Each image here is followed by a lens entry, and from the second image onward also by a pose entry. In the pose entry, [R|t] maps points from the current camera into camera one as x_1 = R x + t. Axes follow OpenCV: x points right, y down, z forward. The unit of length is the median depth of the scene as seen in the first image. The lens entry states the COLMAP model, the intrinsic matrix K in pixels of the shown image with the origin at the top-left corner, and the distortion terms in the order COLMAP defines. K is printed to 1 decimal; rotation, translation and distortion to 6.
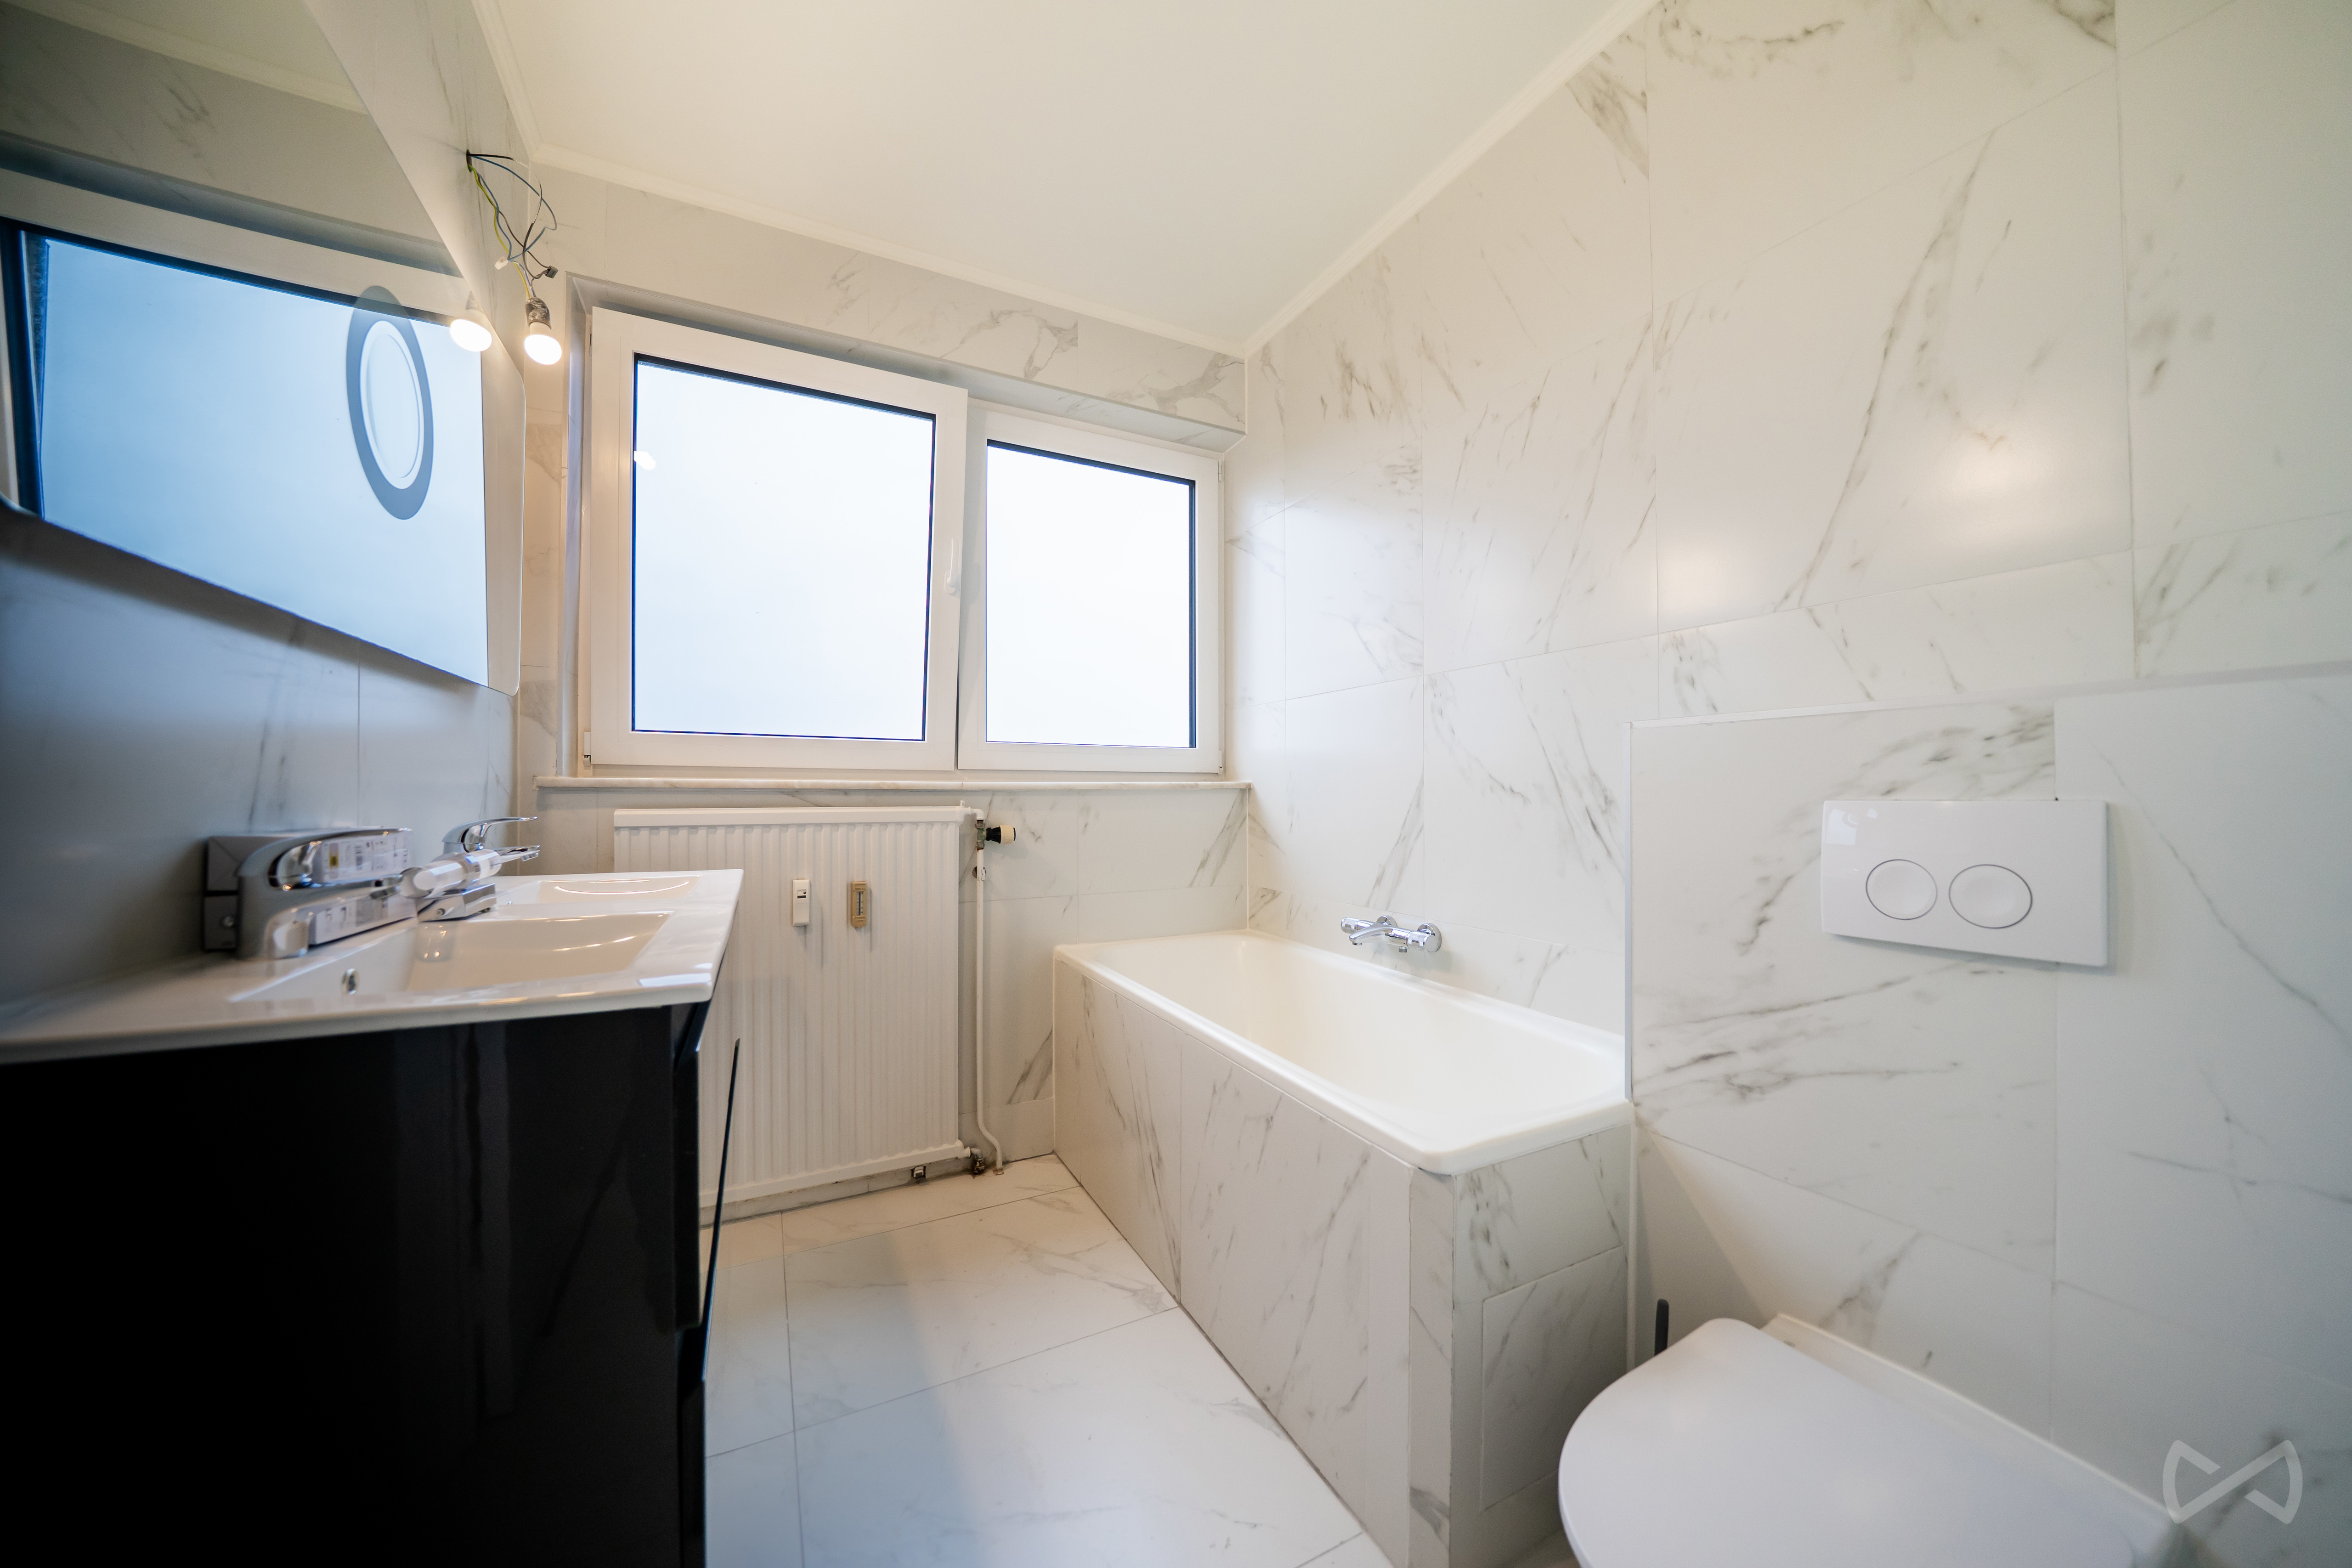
lens RADIAL K [[828.9, 0, 1192.7], [0, 828.9, 782.0], [0, 0, 1]] dist [-0.019541, -0.000020]
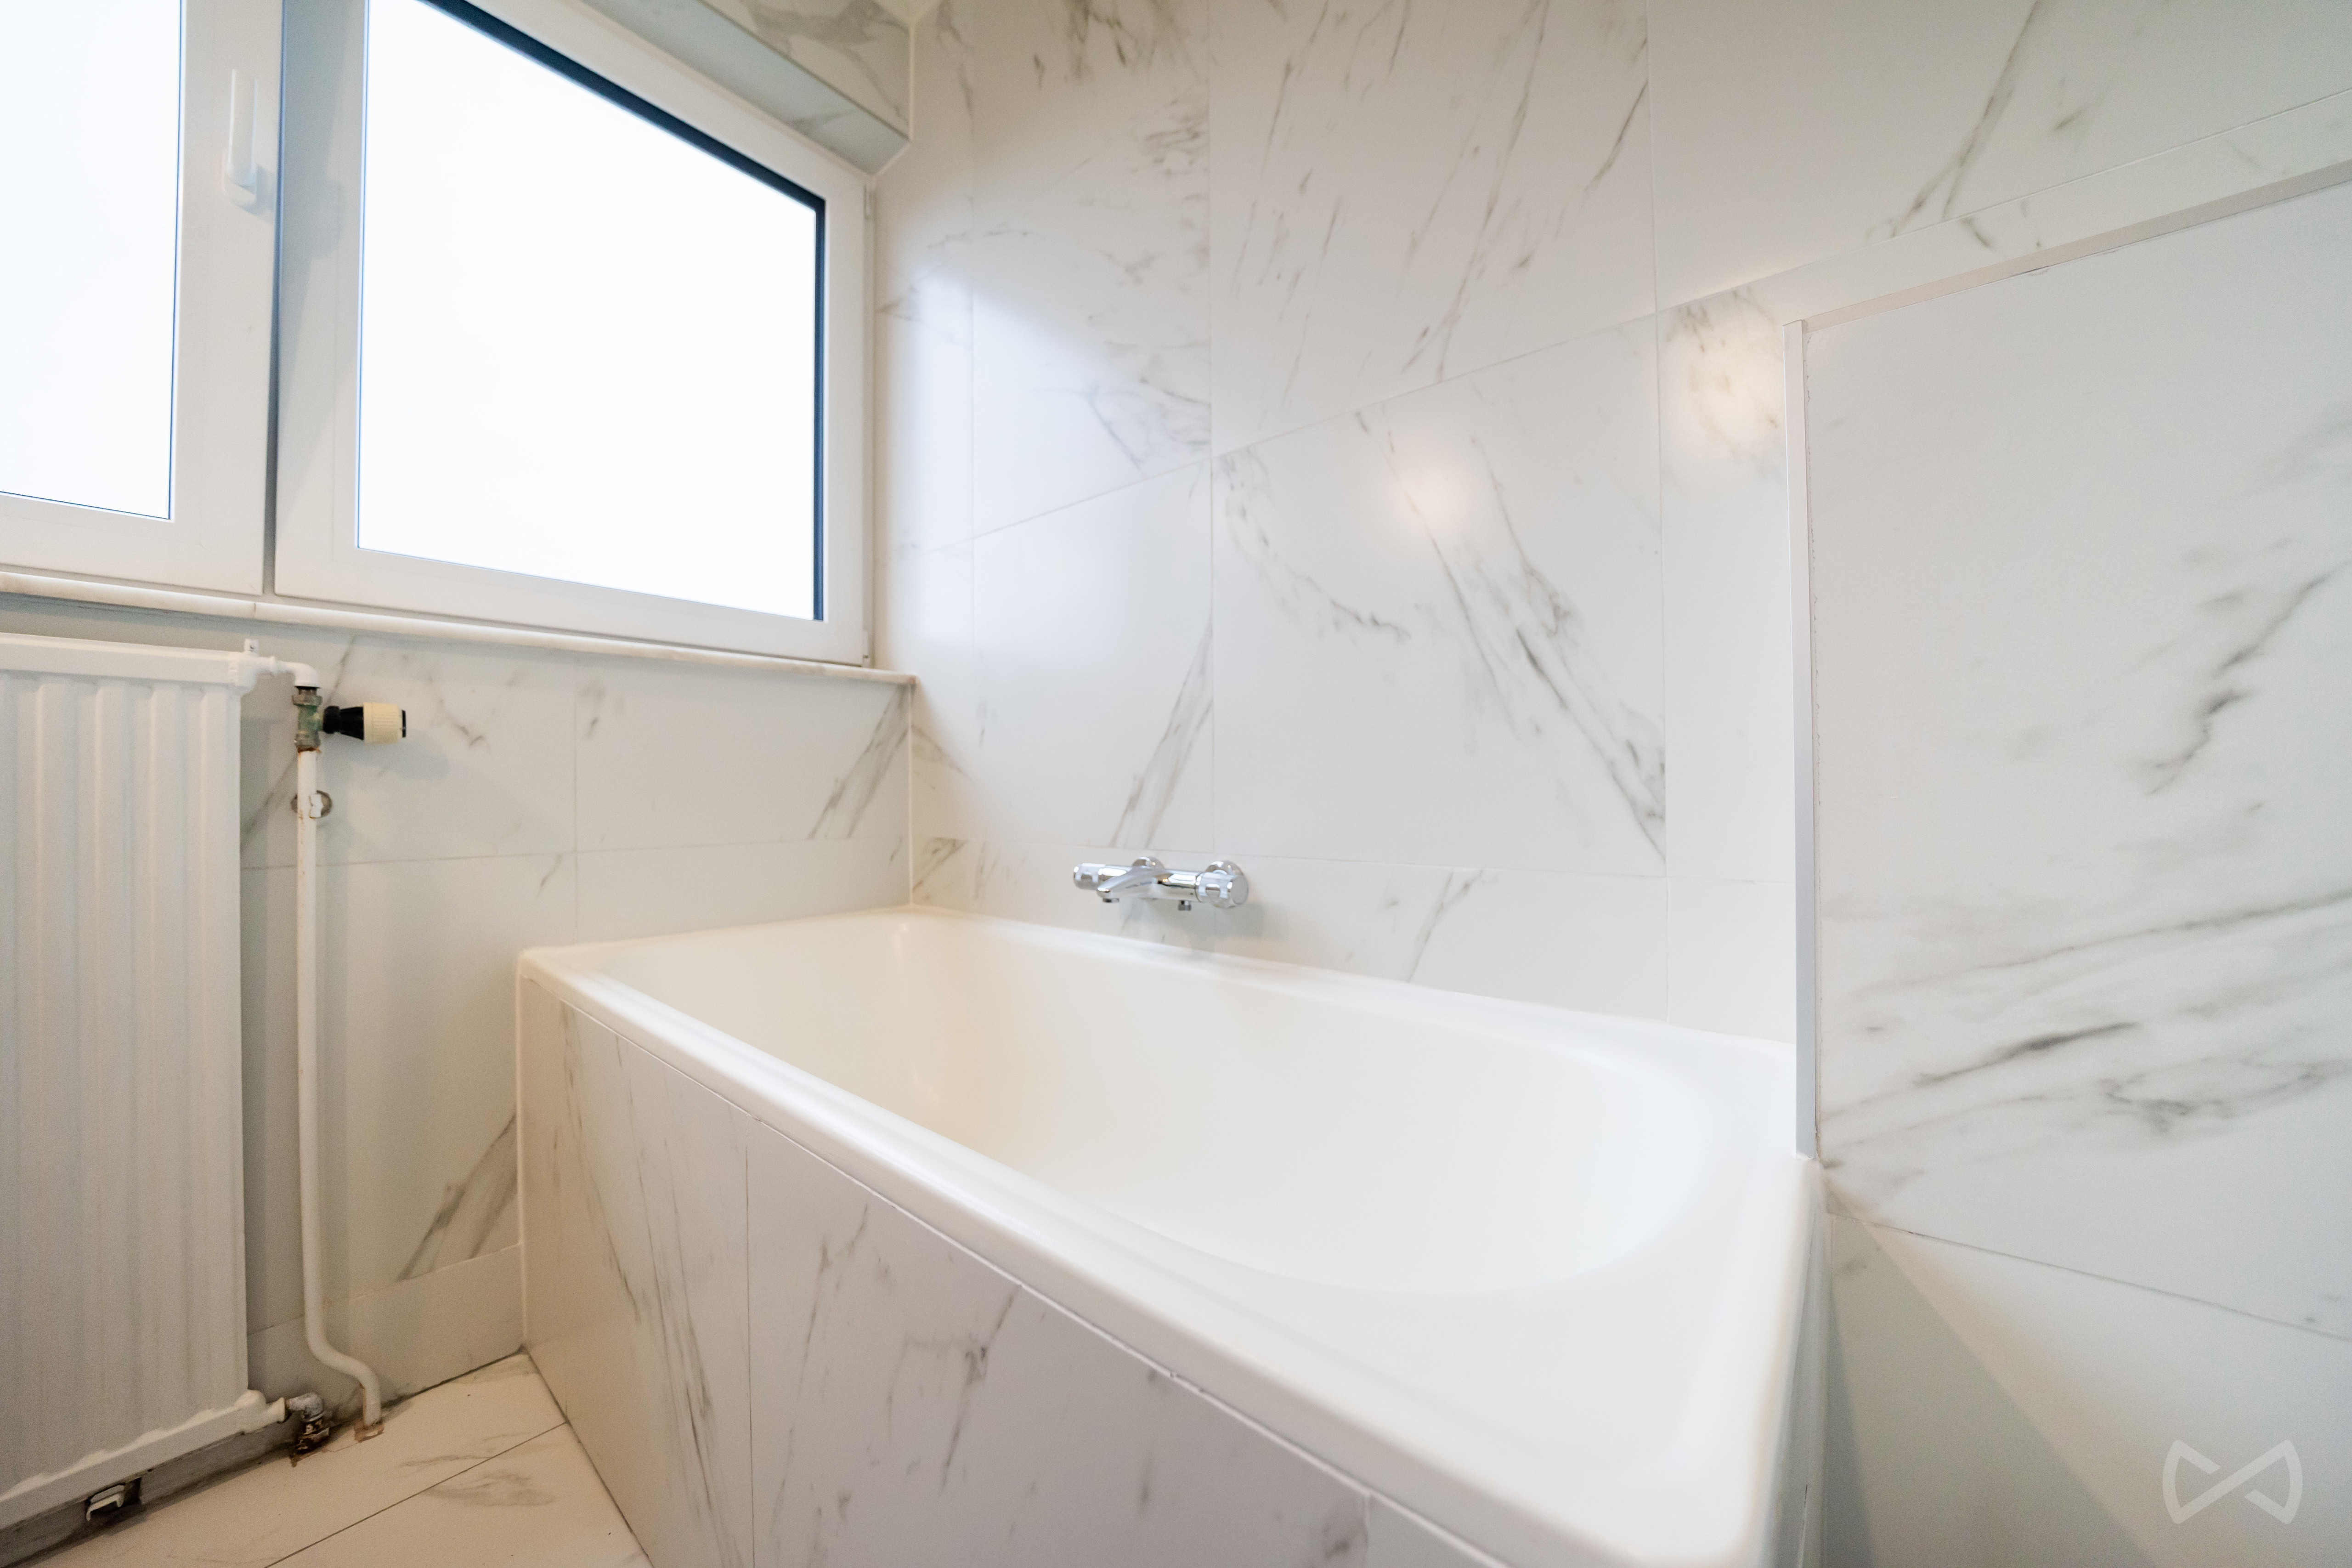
lens RADIAL K [[828.9, 0, 1192.7], [0, 828.9, 782.0], [0, 0, 1]] dist [-0.019541, -0.000020]
pose [[0.923382, -0.001954, 0.383877, 0.027955], [0.002085, 0.999998, 0.000074, 0.103295], [-0.383876, 0.000732, 0.923384, 0.407847]]
